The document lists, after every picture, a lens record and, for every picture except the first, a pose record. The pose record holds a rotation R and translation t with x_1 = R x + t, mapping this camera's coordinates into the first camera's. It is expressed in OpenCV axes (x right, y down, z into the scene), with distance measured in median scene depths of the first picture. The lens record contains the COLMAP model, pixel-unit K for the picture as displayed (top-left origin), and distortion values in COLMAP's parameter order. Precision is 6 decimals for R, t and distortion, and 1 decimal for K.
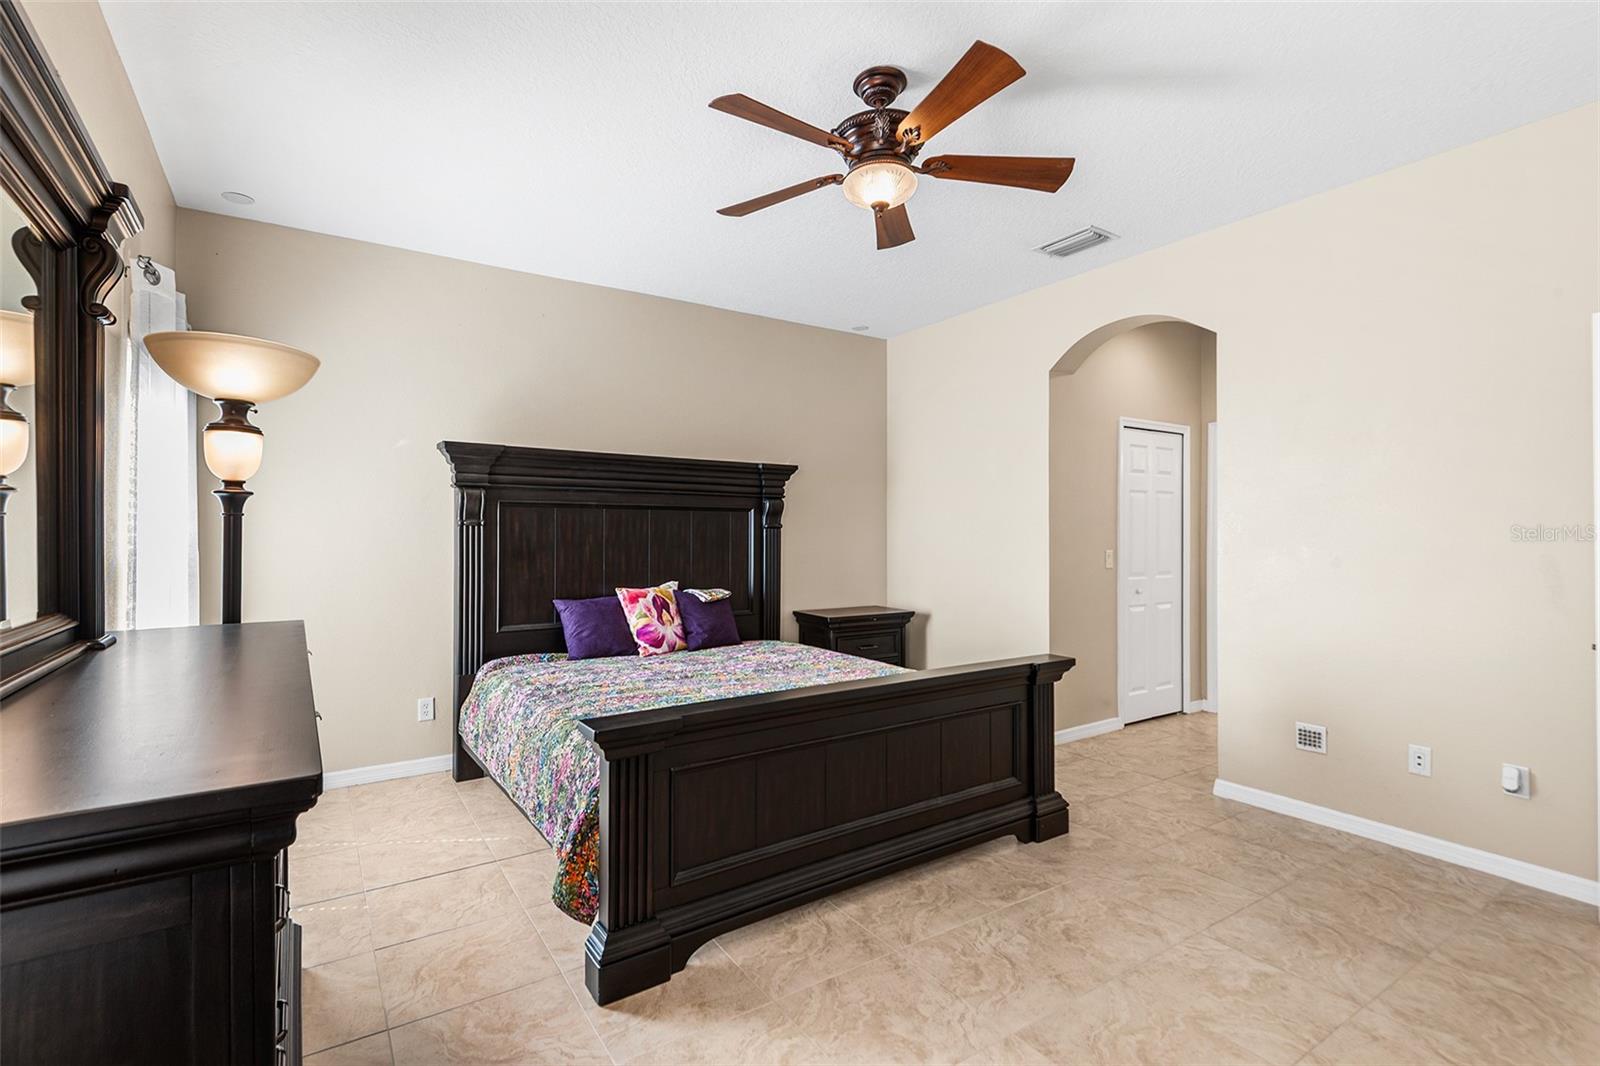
lens RADIAL K [[738.6, 0, 795.6], [0, 738.6, 531.6], [0, 0, 1]] dist [0.029722, -0.014494]
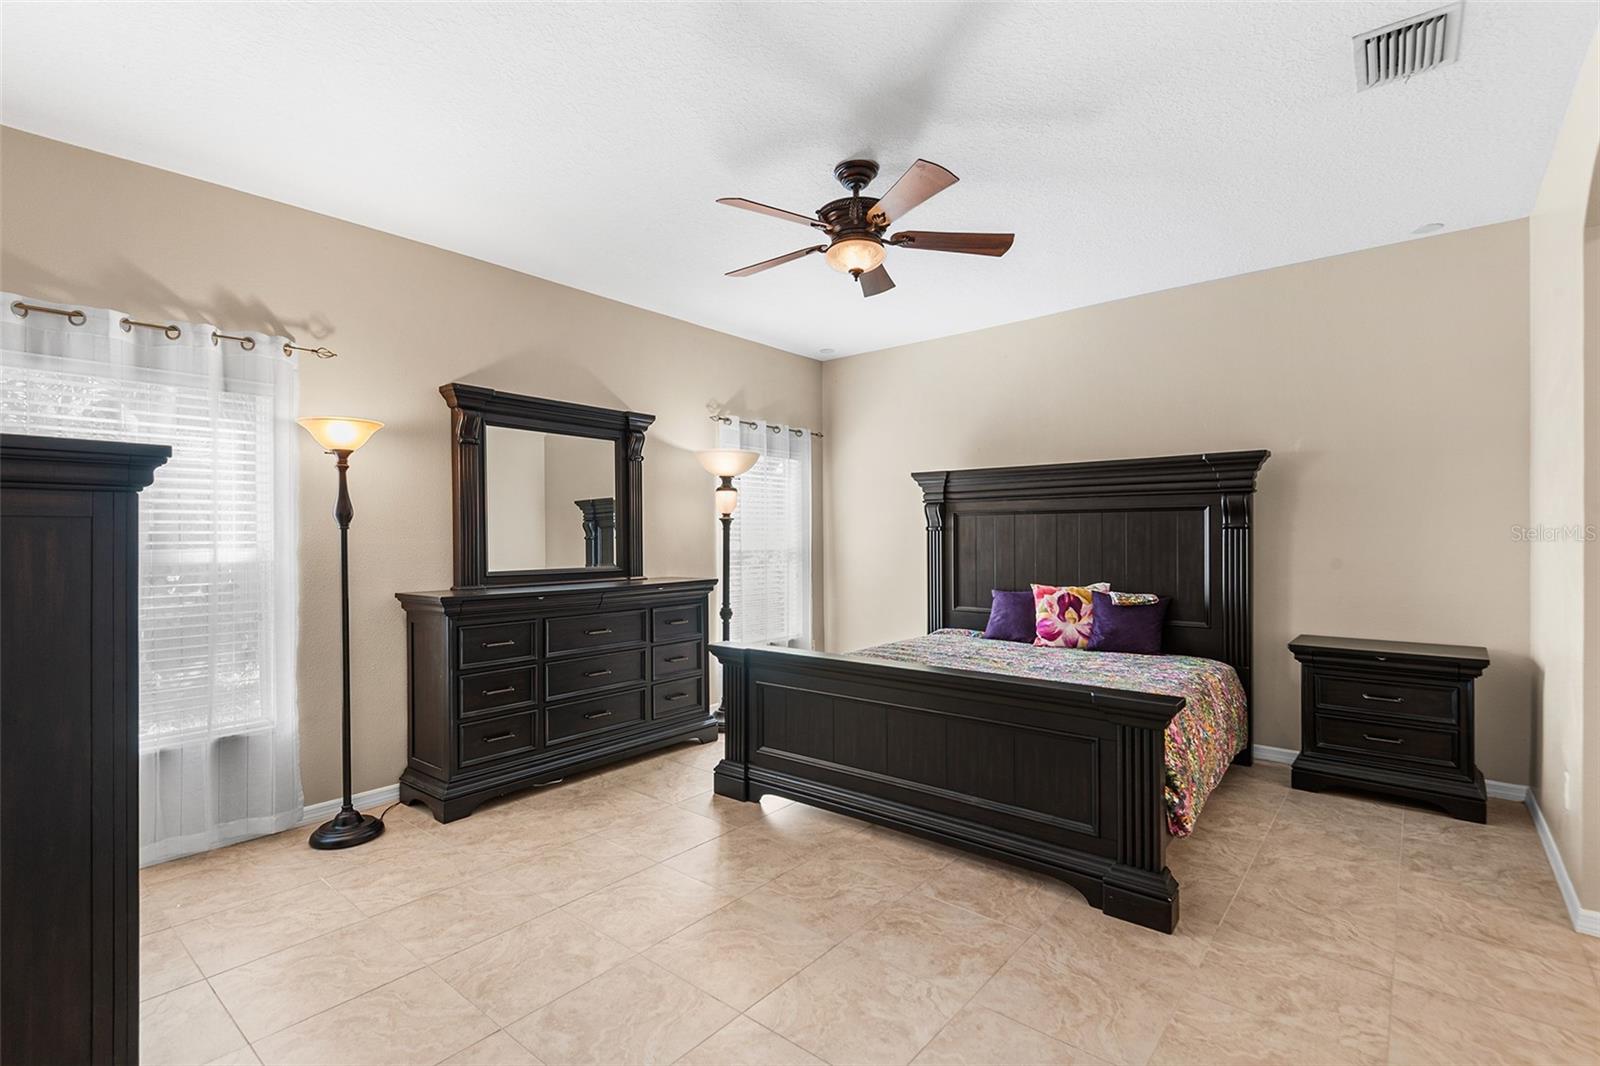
lens RADIAL K [[740.5, 0, 794.2], [0, 740.5, 538.9], [0, 0, 1]] dist [0.045803, -0.023036]
pose [[0.281326, 0.002330, -0.959609, 0.756723], [0.008460, 0.999952, 0.004908, -0.001978], [0.959575, -0.009499, 0.281293, 0.325561]]
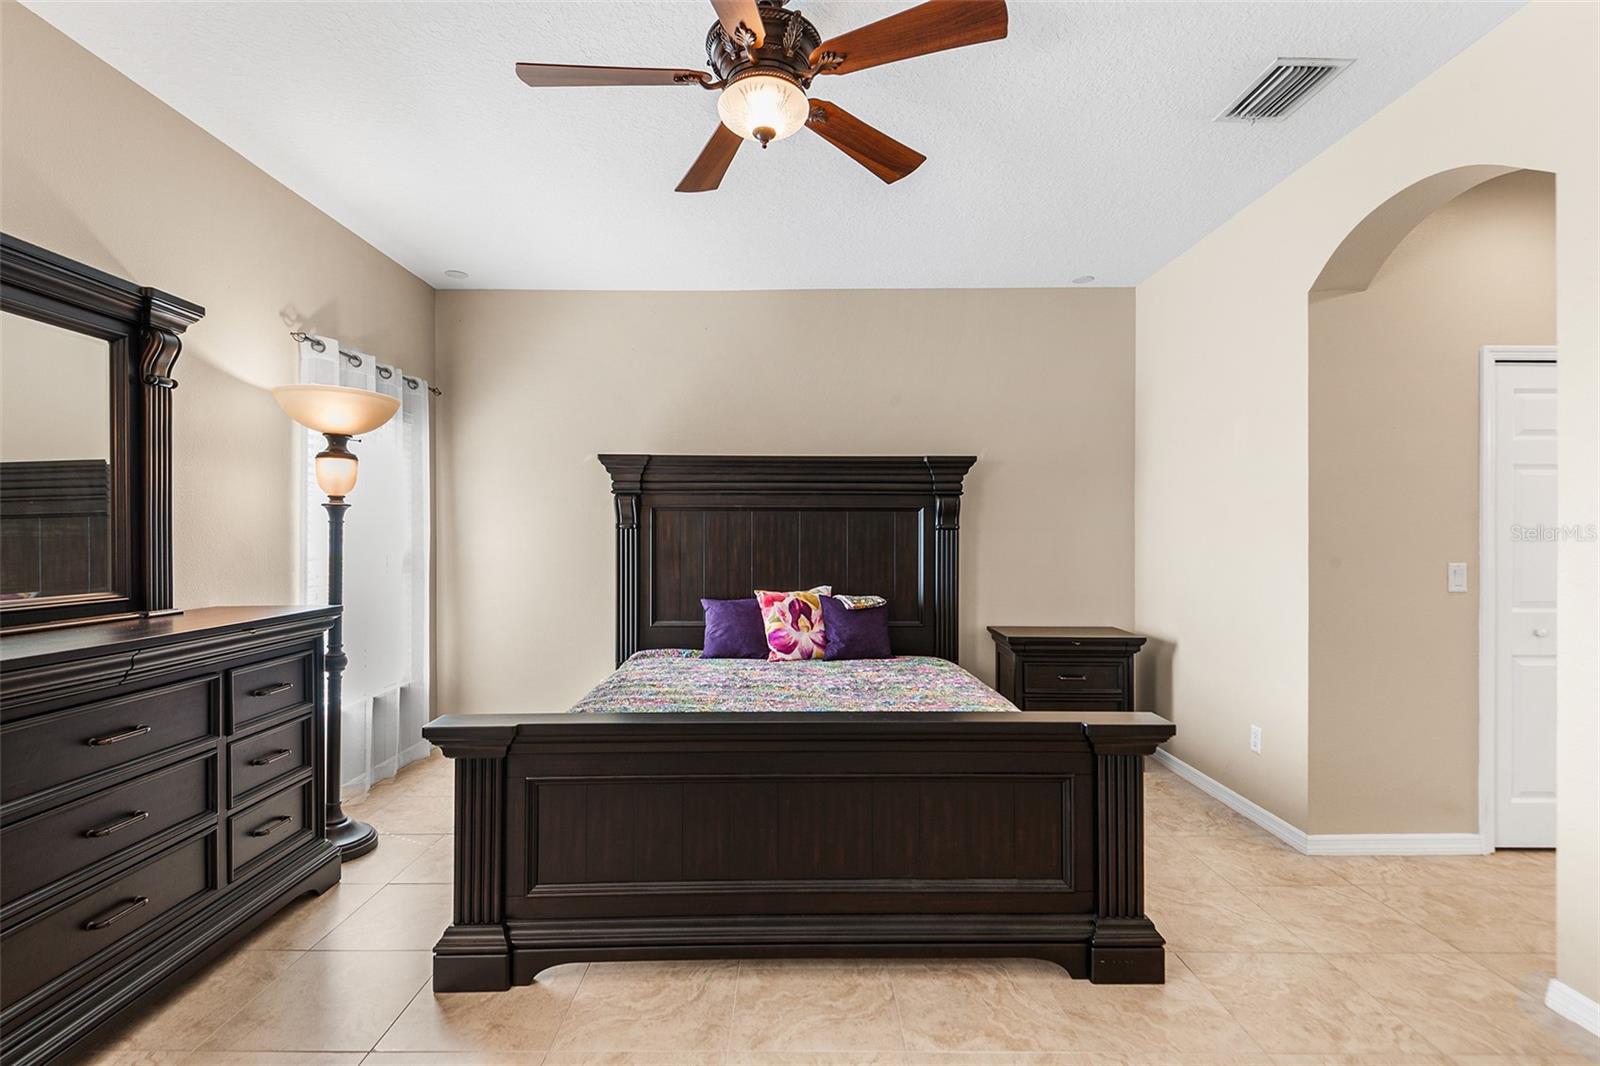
lens RADIAL K [[738.6, 0, 795.6], [0, 738.6, 531.6], [0, 0, 1]] dist [0.029722, -0.014494]
pose [[0.834847, -0.002779, -0.550474, 0.352770], [0.001888, 0.999996, -0.002186, -0.000710], [0.550478, 0.000786, 0.834849, 0.197012]]
